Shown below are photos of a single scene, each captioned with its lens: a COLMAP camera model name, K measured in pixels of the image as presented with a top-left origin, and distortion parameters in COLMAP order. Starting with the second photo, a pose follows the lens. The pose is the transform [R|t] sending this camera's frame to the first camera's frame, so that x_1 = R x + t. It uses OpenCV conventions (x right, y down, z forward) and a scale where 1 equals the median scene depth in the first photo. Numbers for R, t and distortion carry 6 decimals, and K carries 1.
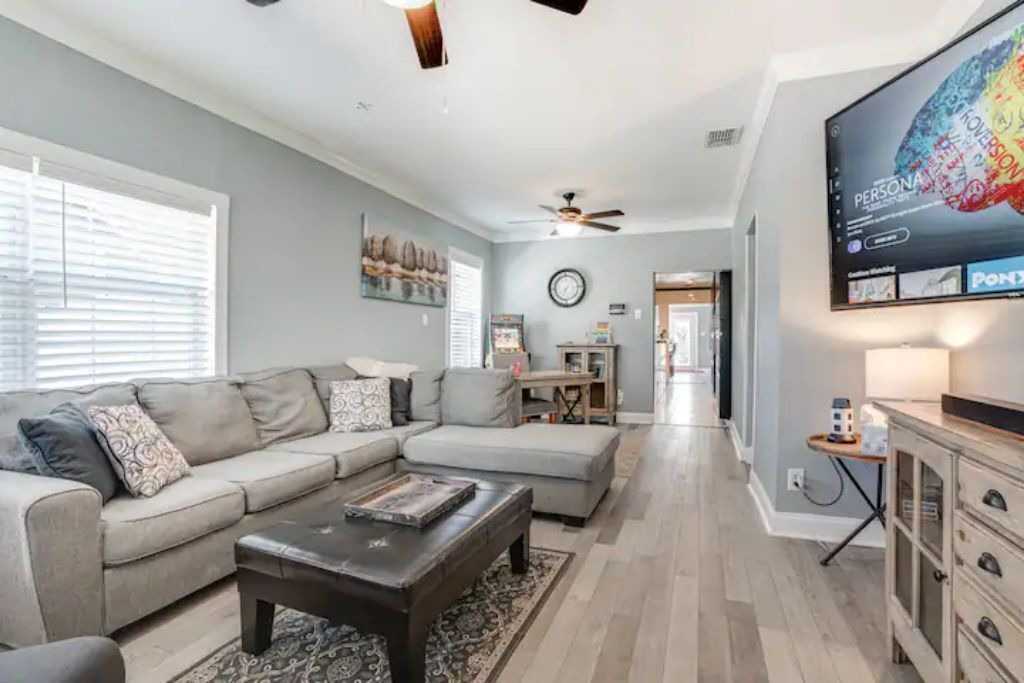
lens RADIAL K [[526.6, 0, 497.8], [0, 526.6, 339.6], [0, 0, 1]] dist [0.000917, 0.000331]
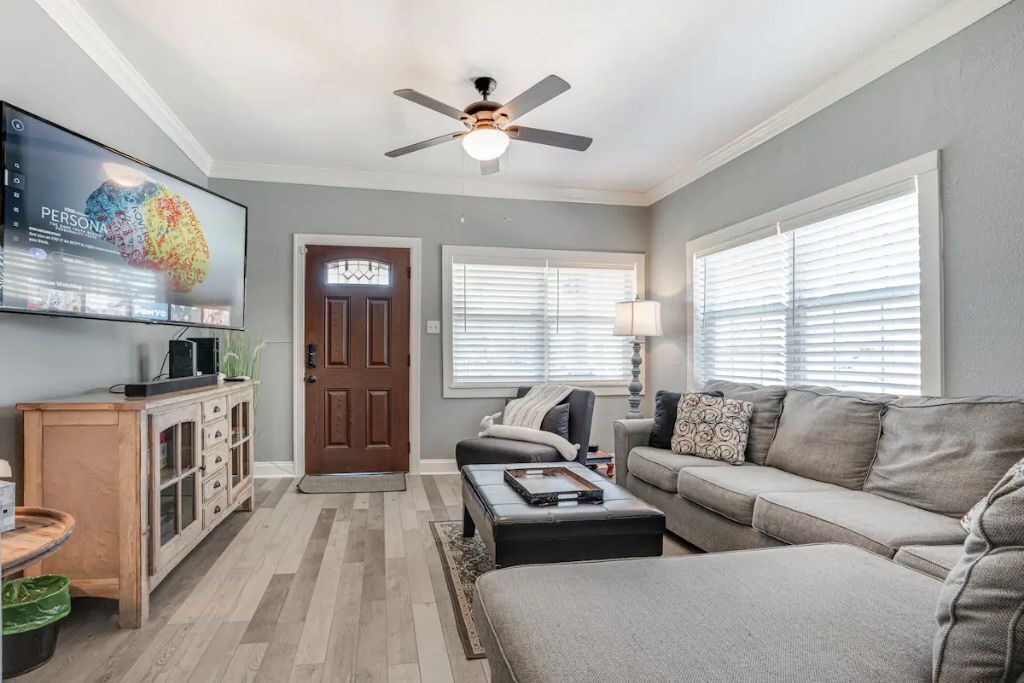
lens RADIAL K [[539.8, 0, 490.5], [0, 539.8, 359.5], [0, 0, 1]] dist [-0.003743, 0.000342]
pose [[-0.839260, 0.000376, -0.543730, 0.680801], [-0.002813, 0.999983, 0.005033, 0.020545], [0.543723, 0.005754, -0.839245, 2.169342]]
